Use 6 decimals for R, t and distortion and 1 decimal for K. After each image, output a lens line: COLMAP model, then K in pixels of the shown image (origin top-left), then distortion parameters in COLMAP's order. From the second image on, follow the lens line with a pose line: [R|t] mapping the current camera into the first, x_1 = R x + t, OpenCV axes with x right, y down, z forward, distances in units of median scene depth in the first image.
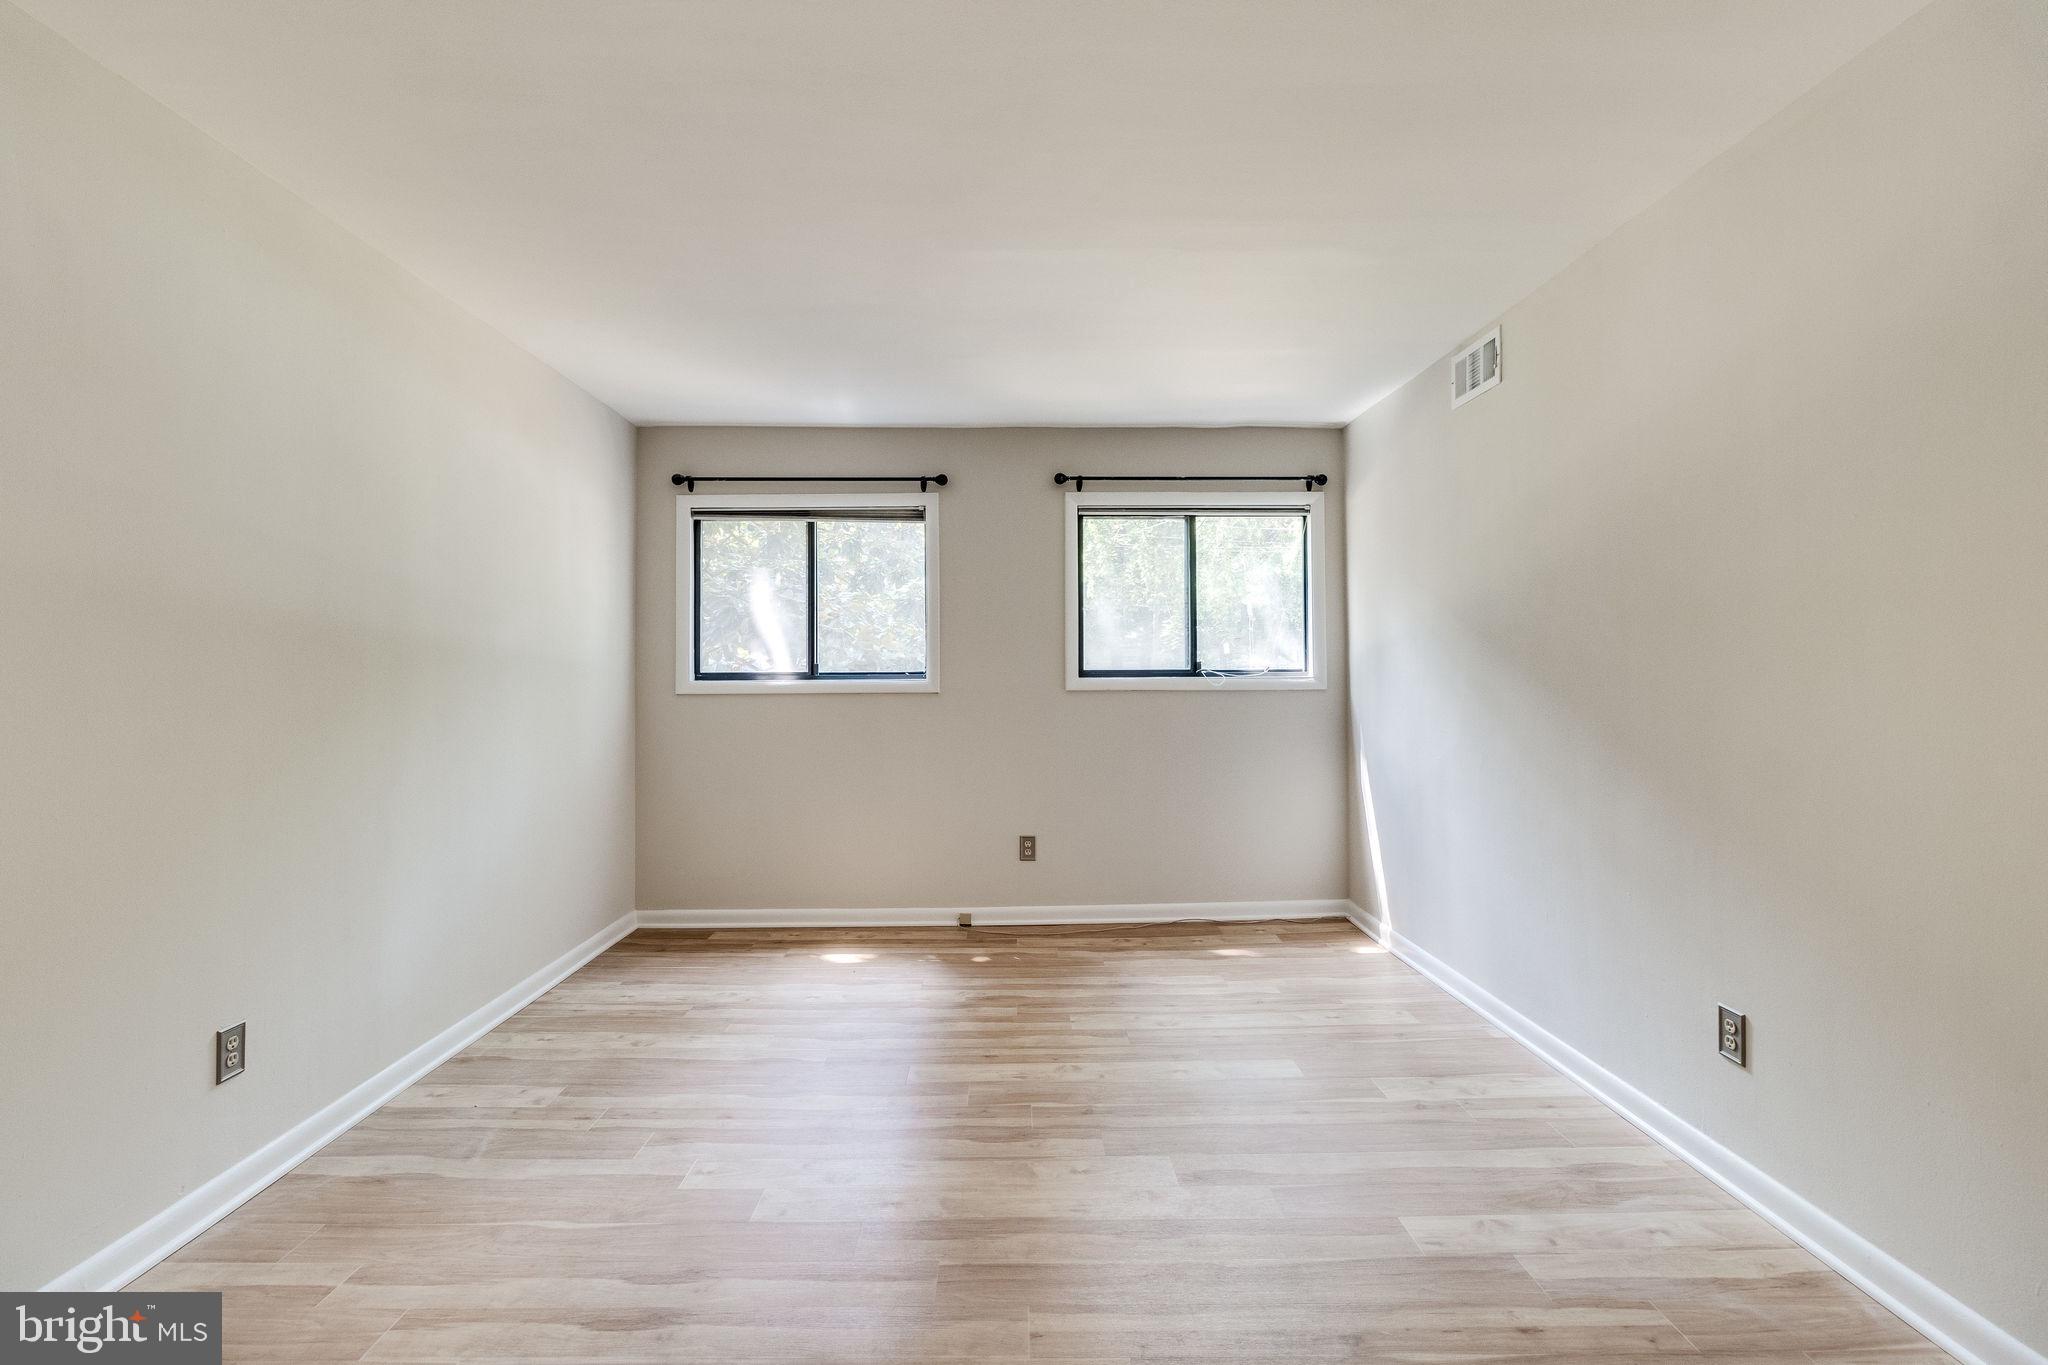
lens RADIAL K [[955.5, 0, 1010.6], [0, 955.5, 661.1], [0, 0, 1]] dist [0.001018, 0.002272]
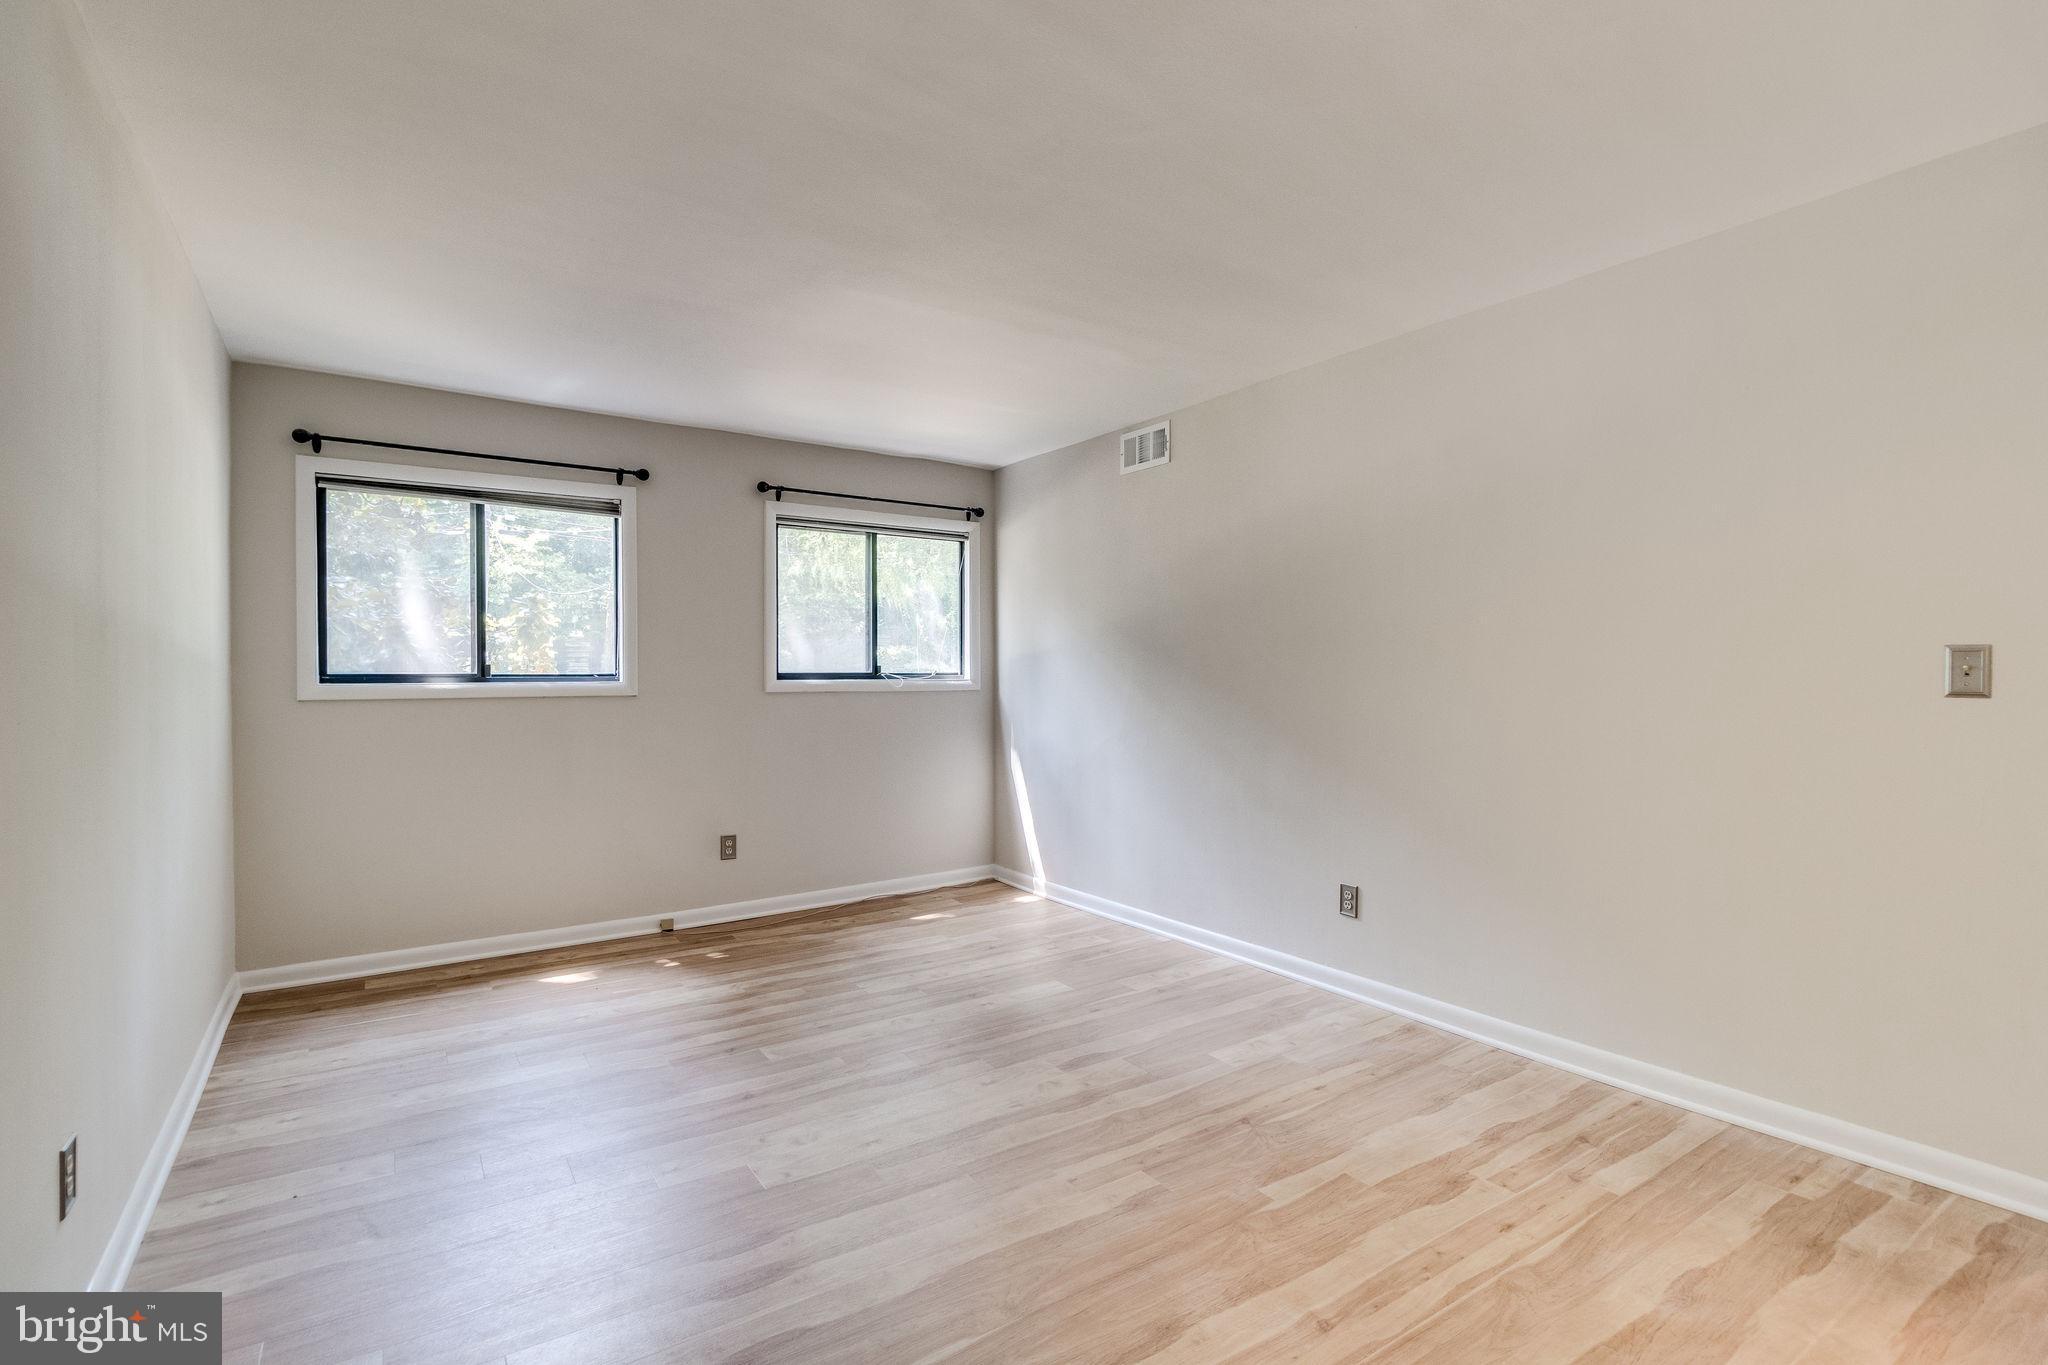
lens RADIAL K [[955.5, 0, 1010.4], [0, 955.5, 681.7], [0, 0, 1]] dist [0.001018, 0.002272]
pose [[0.837043, -0.001506, 0.547135, -0.364083], [-0.008188, 0.999850, 0.015279, 0.001783], [-0.547076, -0.017269, 0.836905, -0.017406]]
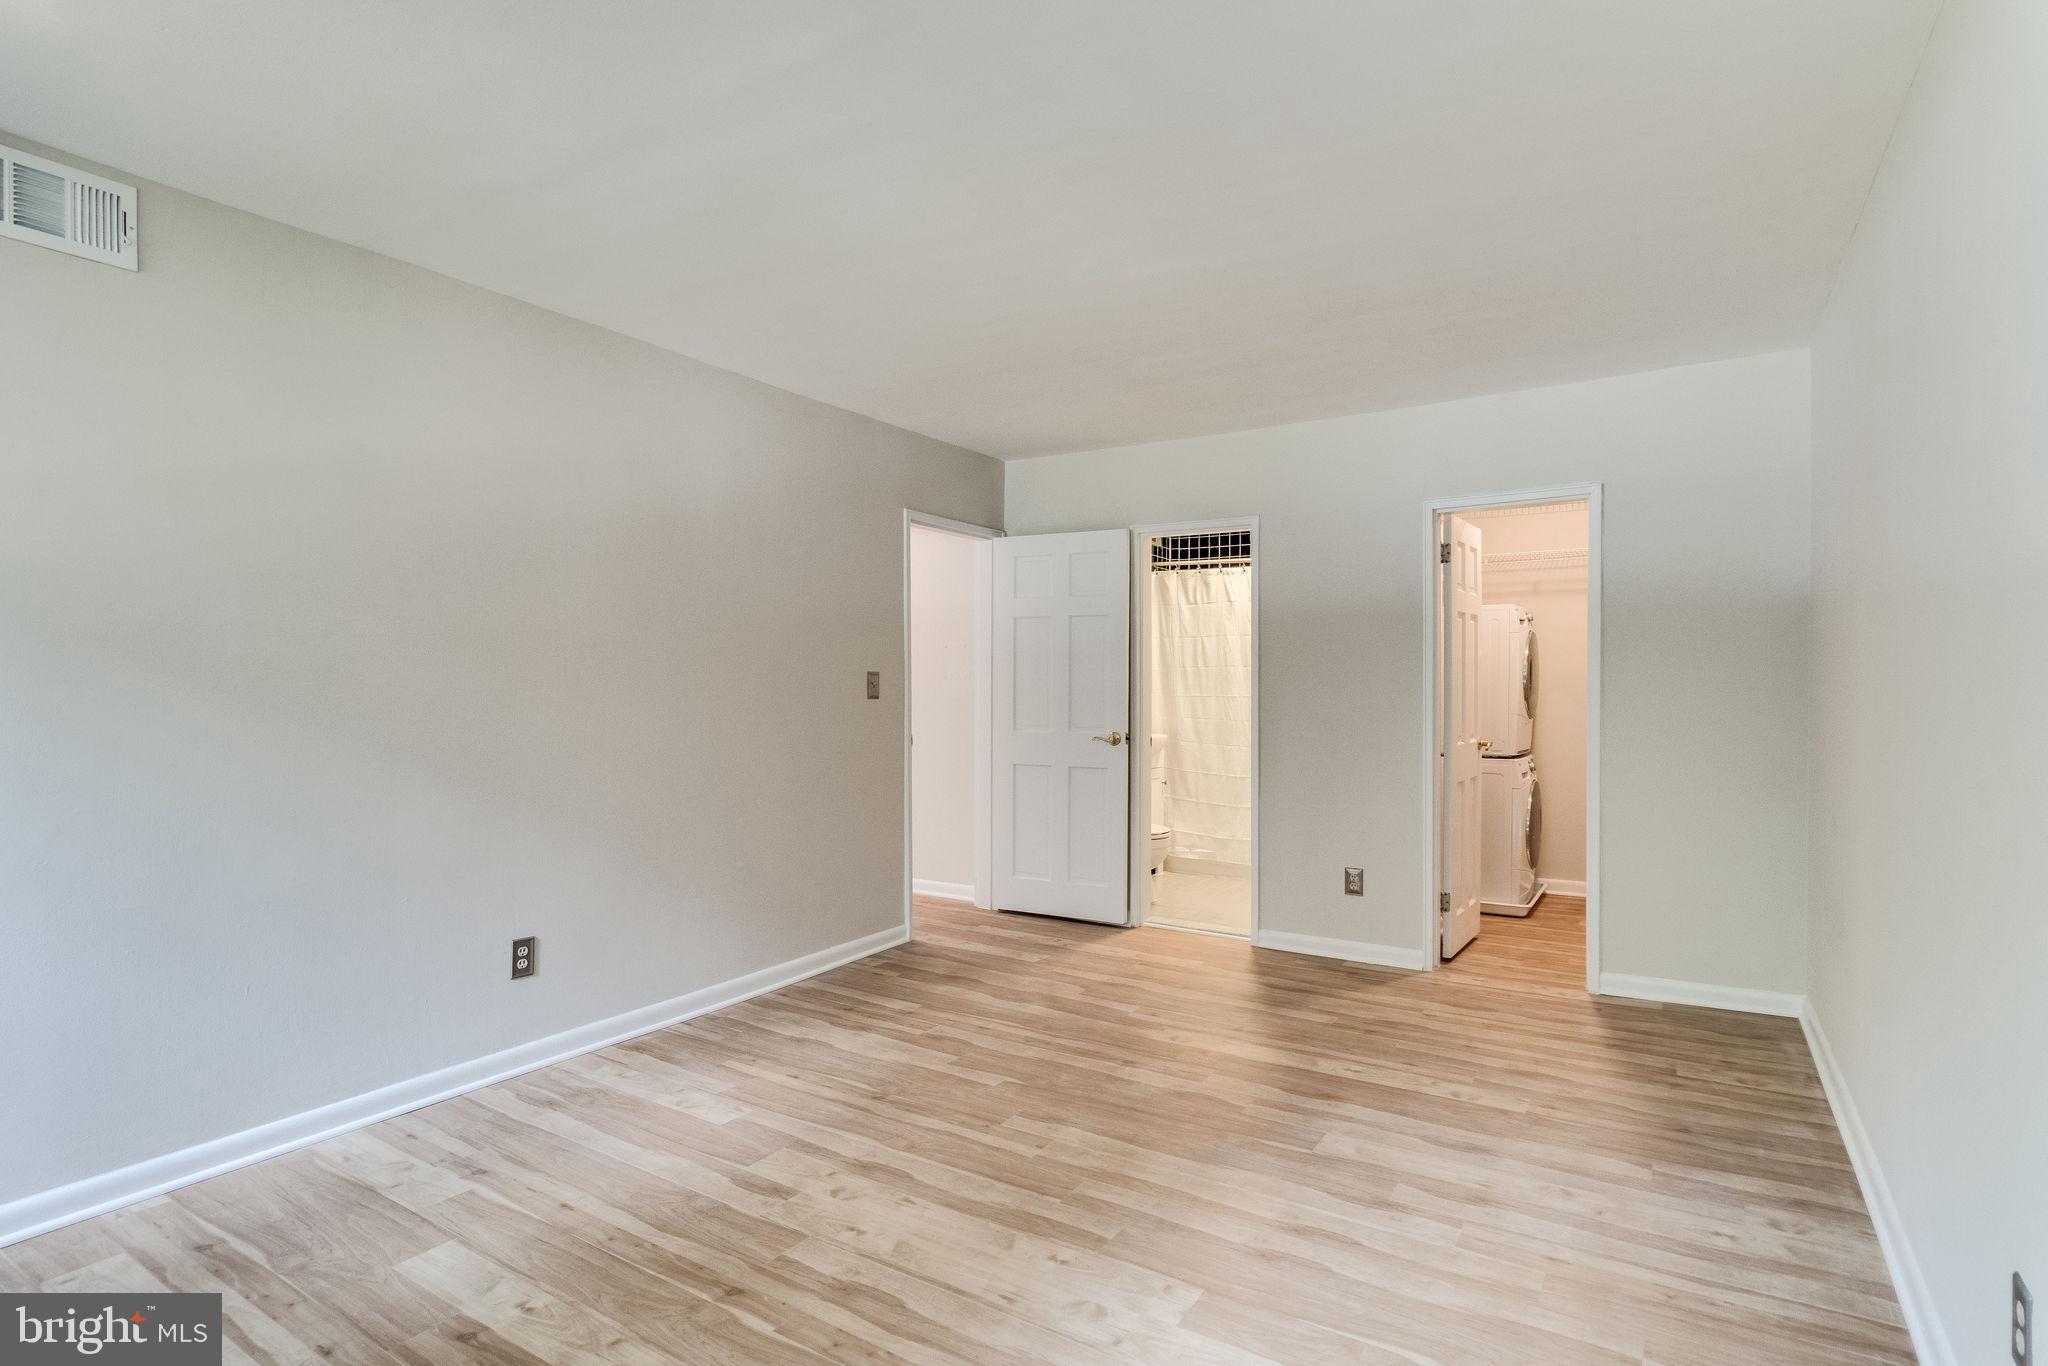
lens RADIAL K [[1040.4, 0, 1025.8], [0, 1040.4, 702.3], [0, 0, 1]] dist [-0.003008, 0.001727]
pose [[-0.839637, -0.002406, 0.543142, -0.386341], [-0.000809, 0.999995, 0.003180, 0.014541], [-0.543147, 0.002230, -0.839635, 1.114539]]
